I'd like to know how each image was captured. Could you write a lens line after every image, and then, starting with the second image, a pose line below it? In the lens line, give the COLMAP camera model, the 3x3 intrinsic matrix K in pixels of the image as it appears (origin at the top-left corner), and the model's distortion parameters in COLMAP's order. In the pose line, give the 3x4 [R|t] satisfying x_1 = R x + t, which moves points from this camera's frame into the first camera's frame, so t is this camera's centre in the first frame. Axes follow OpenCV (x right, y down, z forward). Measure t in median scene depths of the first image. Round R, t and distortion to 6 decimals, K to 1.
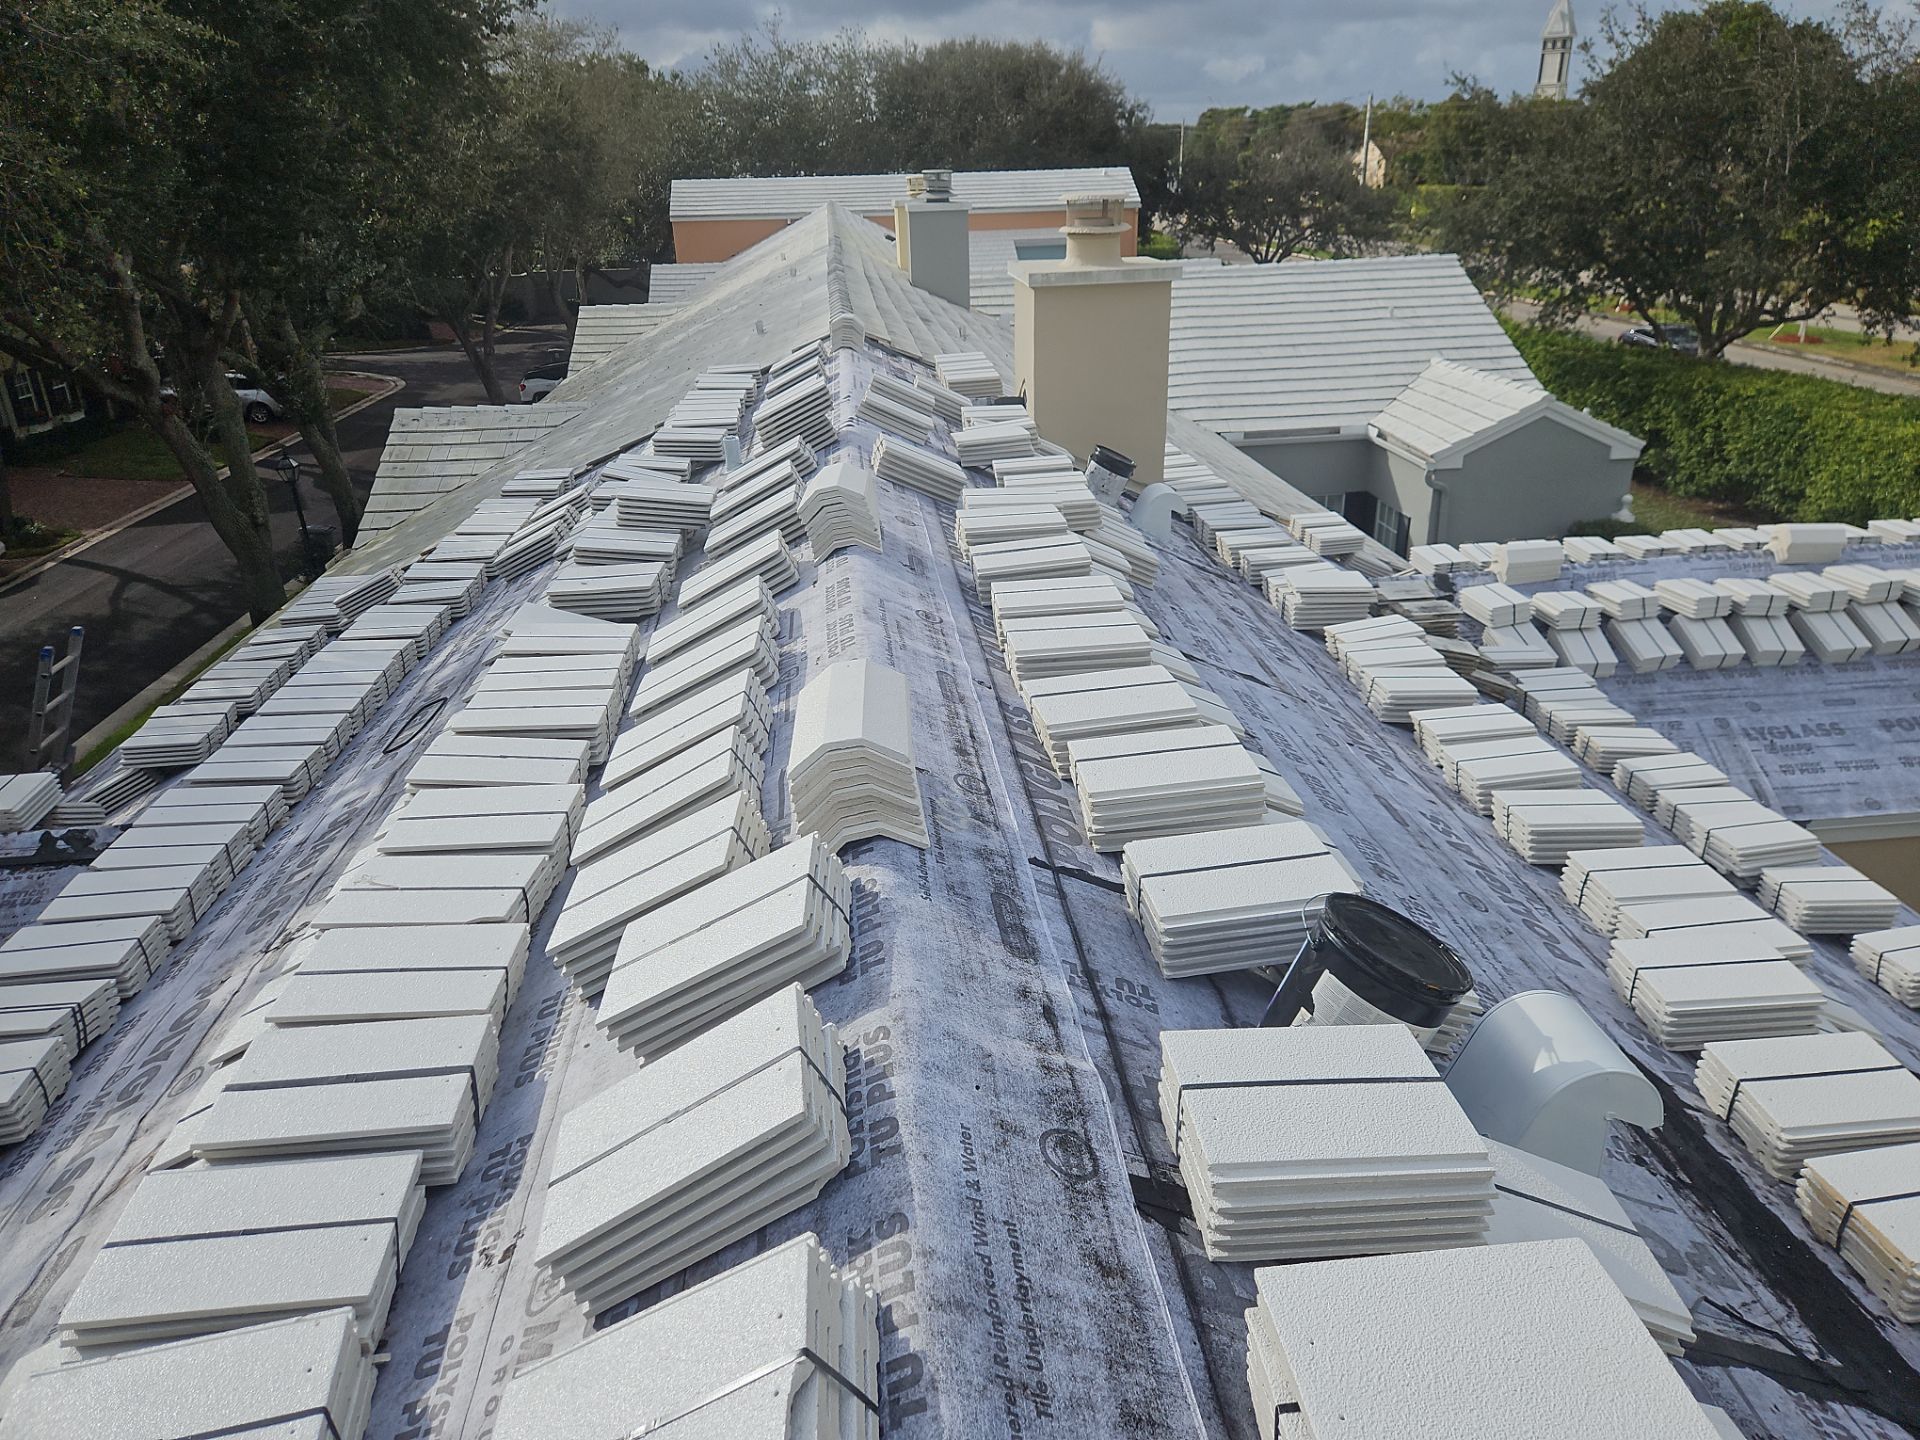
lens RADIAL K [[1298.6, 0, 991.0], [0, 1298.6, 696.8], [0, 0, 1]] dist [0.093555, -0.076828]
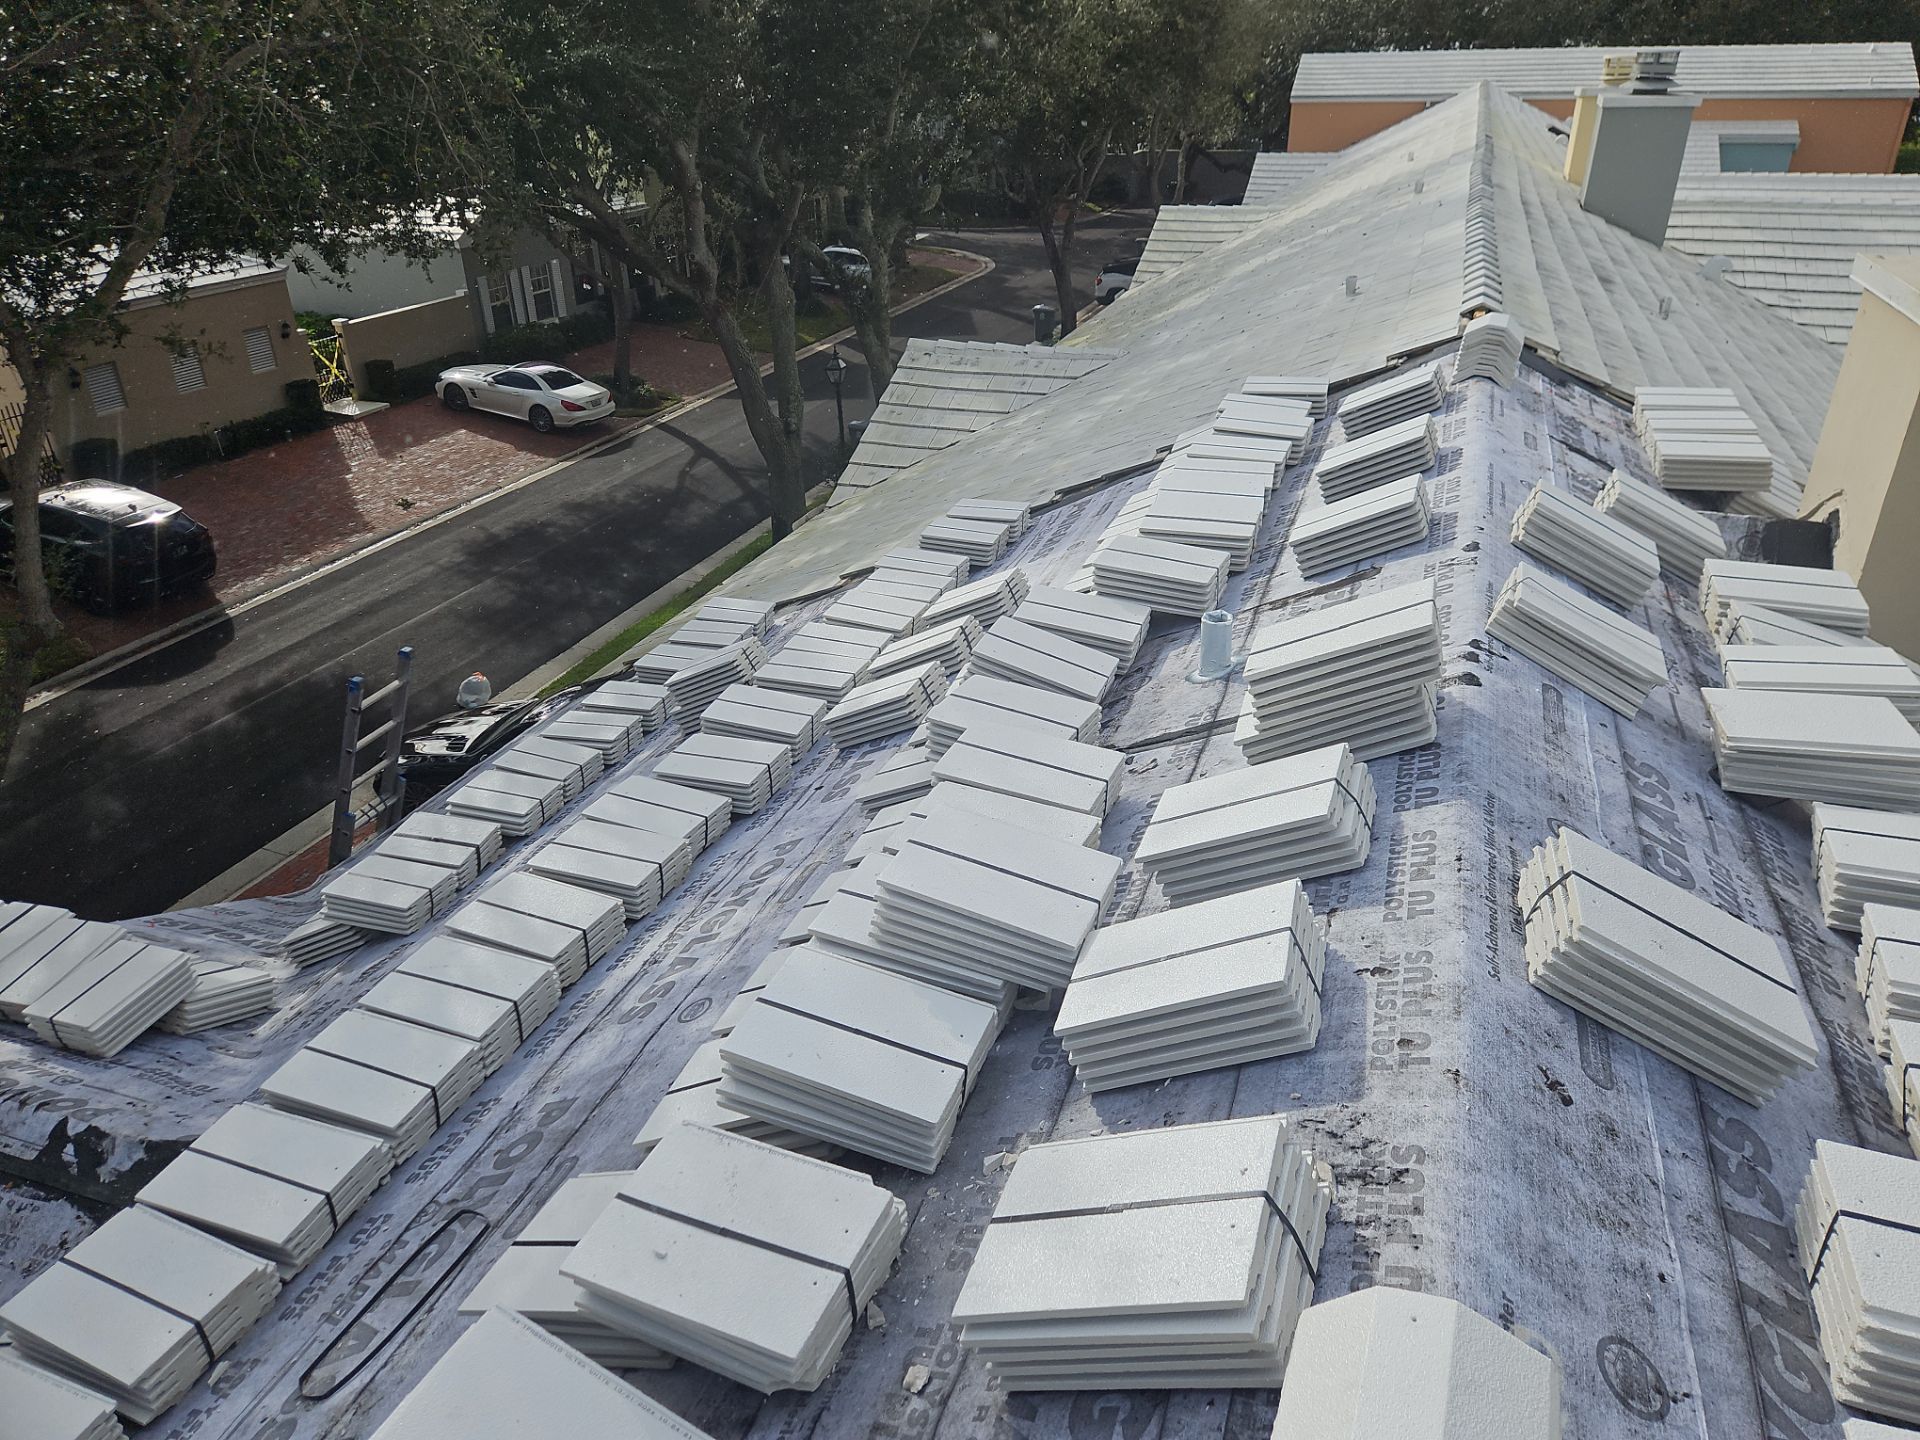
lens RADIAL K [[1298.6, 0, 991.0], [0, 1298.6, 696.8], [0, 0, 1]] dist [0.093555, -0.076828]
pose [[0.906500, 0.201703, -0.370909, -0.144478], [-0.170906, 0.978614, 0.114483, -0.365168], [0.386068, -0.040388, 0.921586, 0.850759]]
